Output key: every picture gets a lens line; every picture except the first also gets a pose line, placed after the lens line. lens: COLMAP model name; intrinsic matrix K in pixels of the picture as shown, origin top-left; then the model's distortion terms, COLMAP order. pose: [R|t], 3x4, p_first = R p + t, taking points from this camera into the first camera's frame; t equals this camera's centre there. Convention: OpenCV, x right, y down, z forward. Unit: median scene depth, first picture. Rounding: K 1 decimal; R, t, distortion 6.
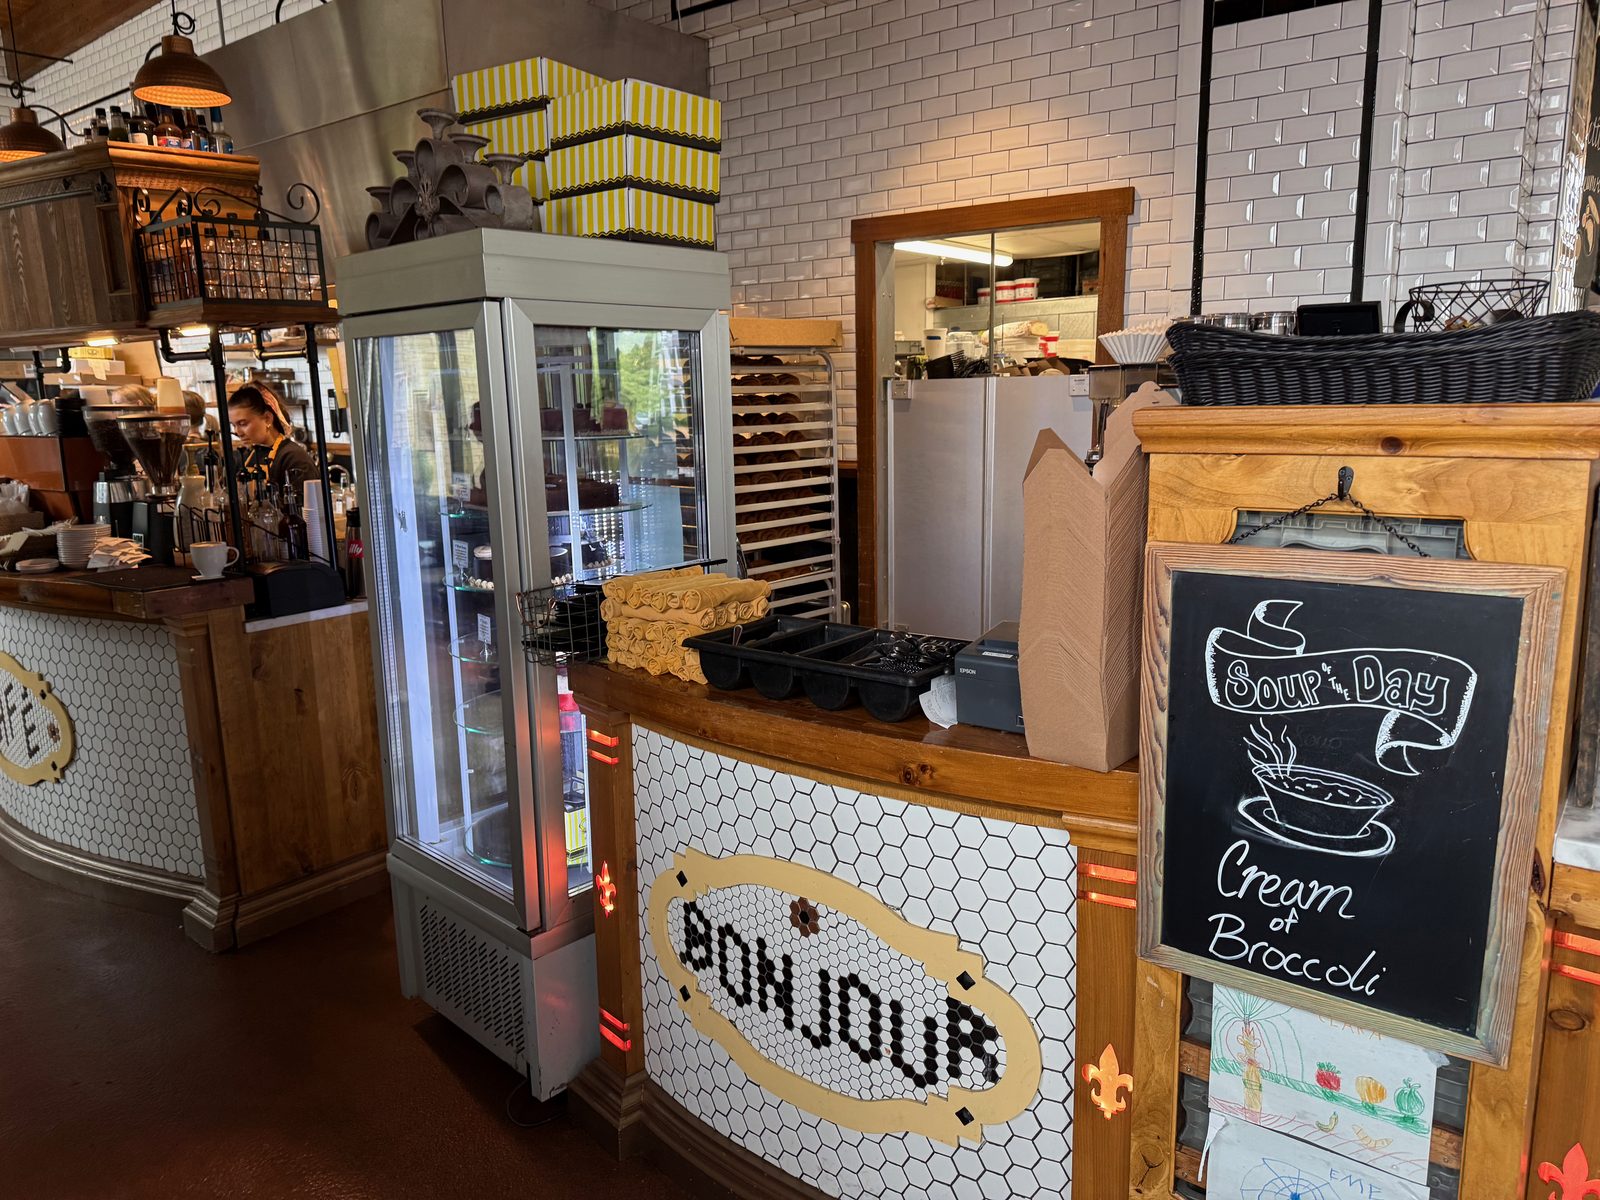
lens RADIAL K [[1146.8, 0, 800.0], [0, 1146.8, 600.0], [0, 0, 1]] dist [-0.000188, 0.001004]
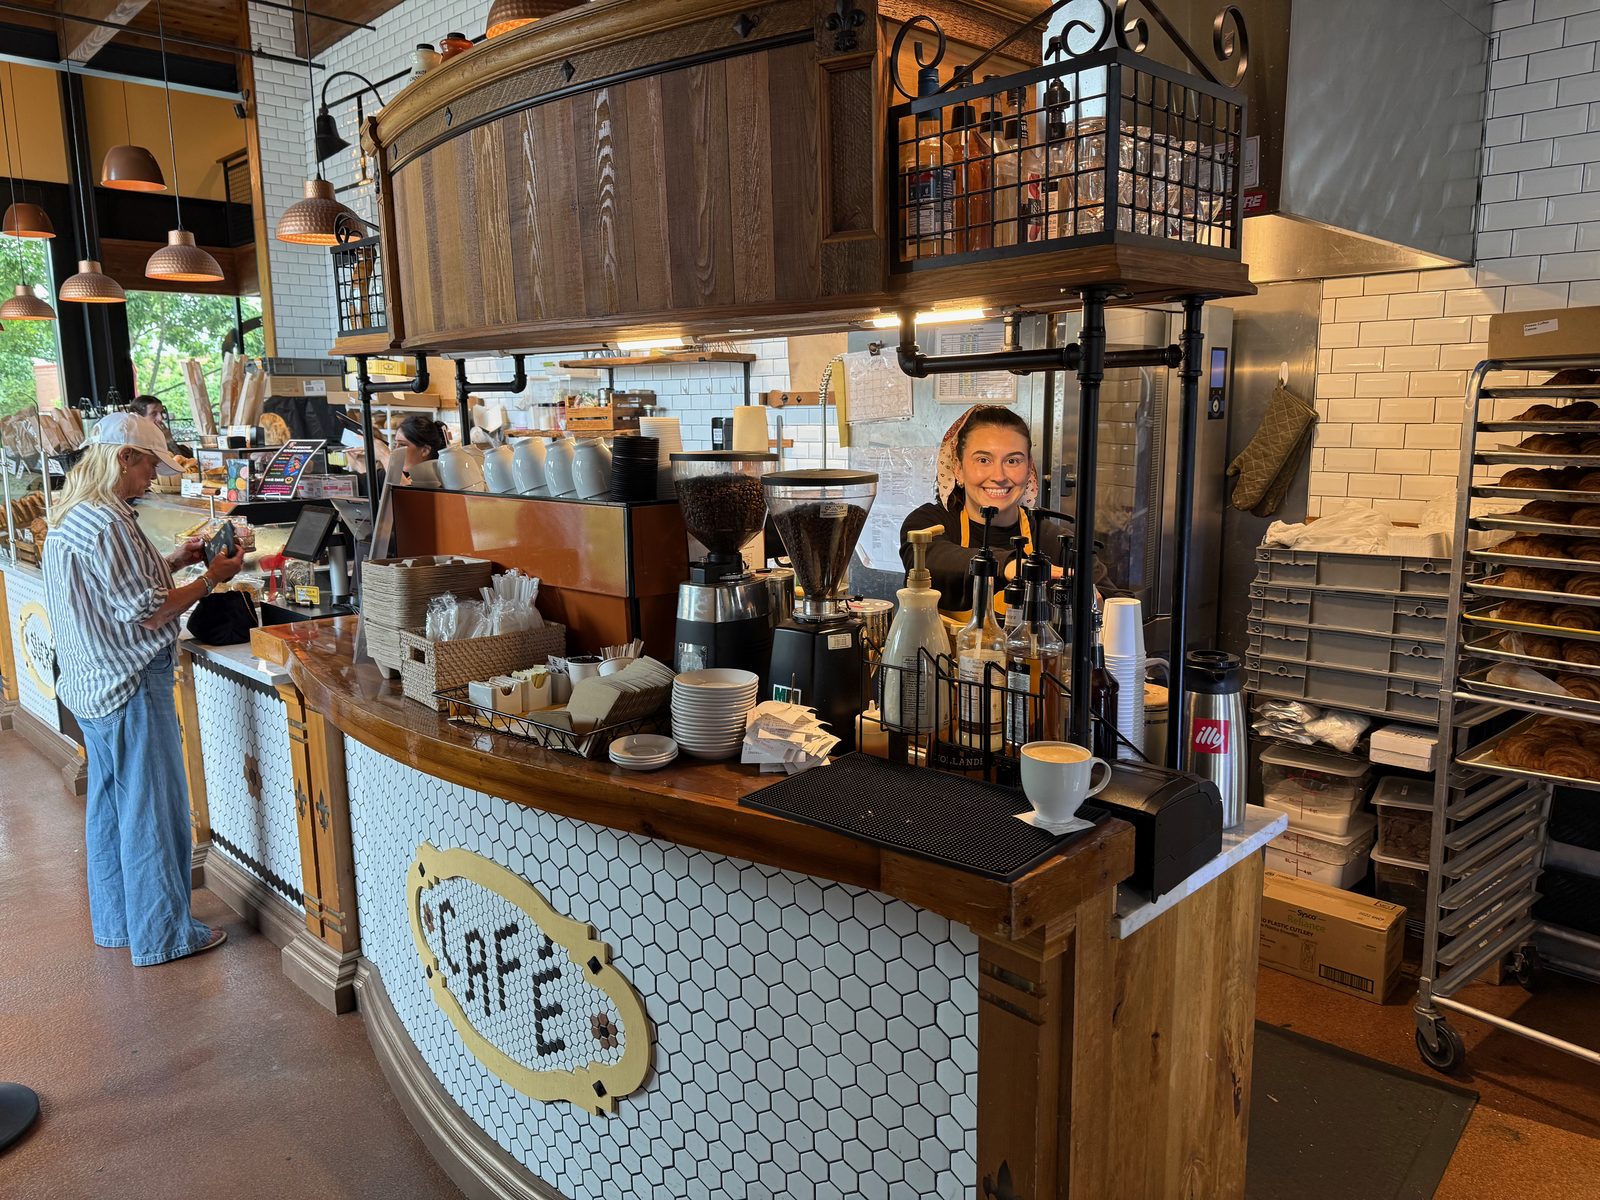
lens RADIAL K [[1202.9, 0, 804.5], [0, 1202.9, 623.9], [0, 0, 1]] dist [0.008955, 0.000488]
pose [[0.990959, 0.037122, -0.128929, -0.491666], [-0.039253, 0.999131, -0.014024, -0.079179], [0.128296, 0.018958, 0.991555, 0.431684]]
